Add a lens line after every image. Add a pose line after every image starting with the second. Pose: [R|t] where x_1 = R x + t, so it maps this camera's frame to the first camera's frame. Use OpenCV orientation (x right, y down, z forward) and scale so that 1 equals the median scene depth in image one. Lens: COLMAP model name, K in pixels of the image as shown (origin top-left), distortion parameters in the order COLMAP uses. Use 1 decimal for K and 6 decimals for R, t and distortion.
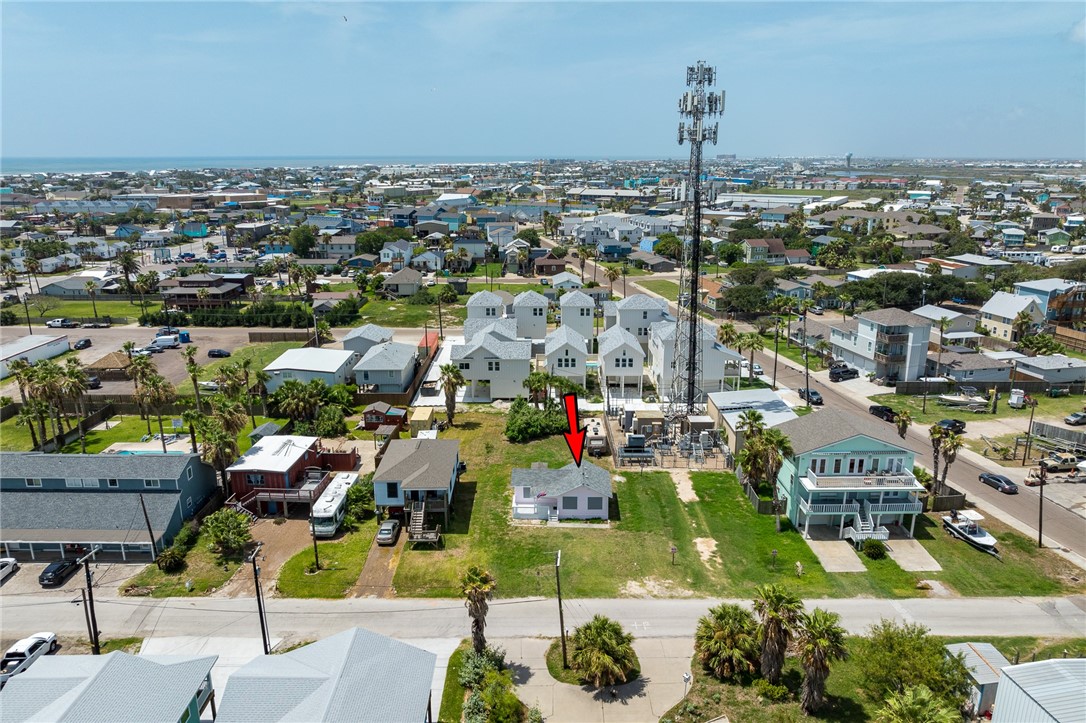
lens RADIAL K [[754.3, 0, 548.6], [0, 754.3, 362.9], [0, 0, 1]] dist [-0.021387, 0.011738]
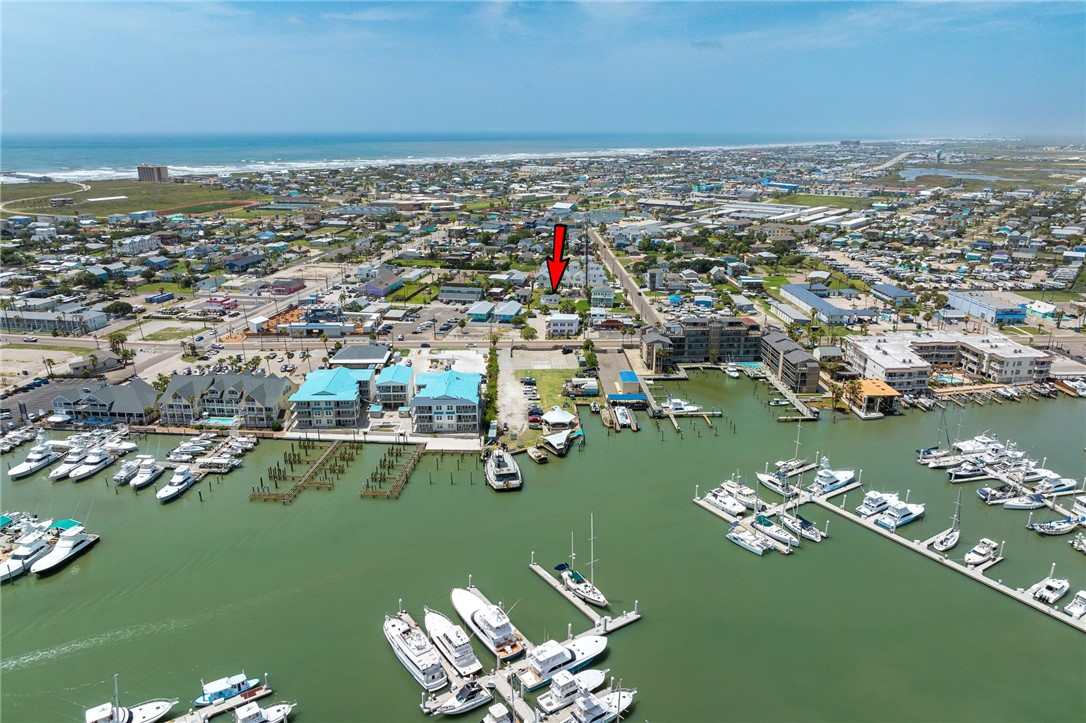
lens RADIAL K [[754.3, 0, 541.3], [0, 754.3, 361.0], [0, 0, 1]] dist [-0.021387, 0.011738]
pose [[0.982514, 0.054761, -0.177952, 0.604733], [-0.049490, 0.998198, 0.033930, 0.284981], [0.179490, -0.024530, 0.983454, -2.758307]]
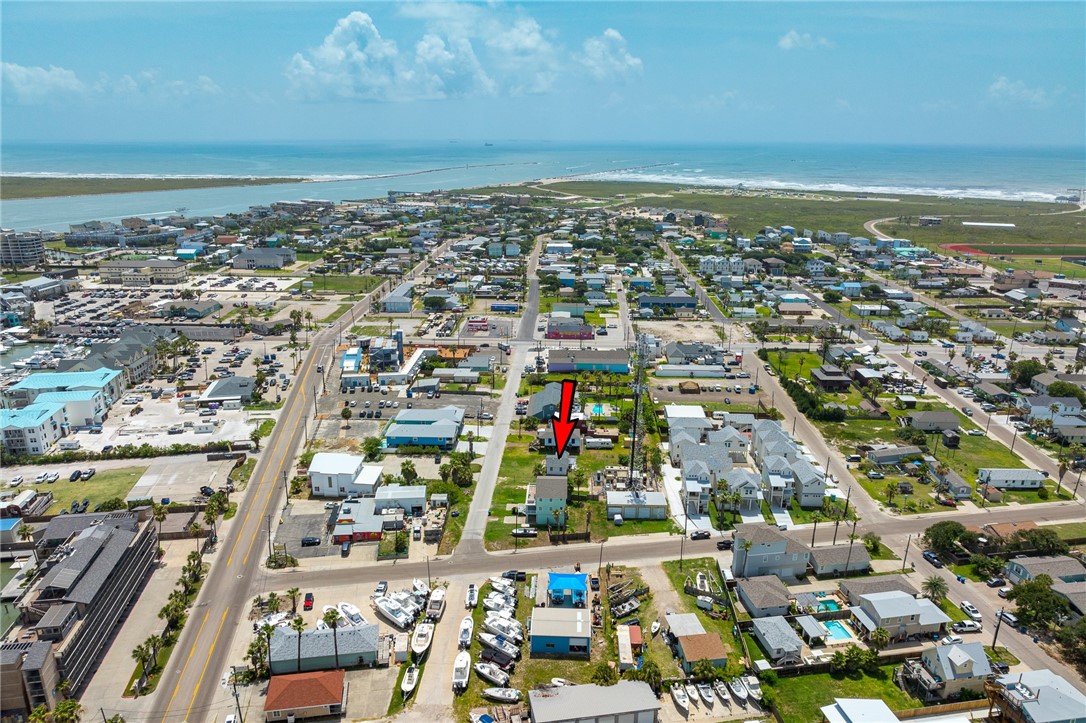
lens RADIAL K [[754.3, 0, 543.3], [0, 754.3, 360.7], [0, 0, 1]] dist [-0.021387, 0.011738]
pose [[-0.047946, 0.281659, -0.958316, 1.803995], [-0.270714, 0.919846, 0.283897, -0.666858], [0.961465, 0.273042, 0.032146, 0.522531]]
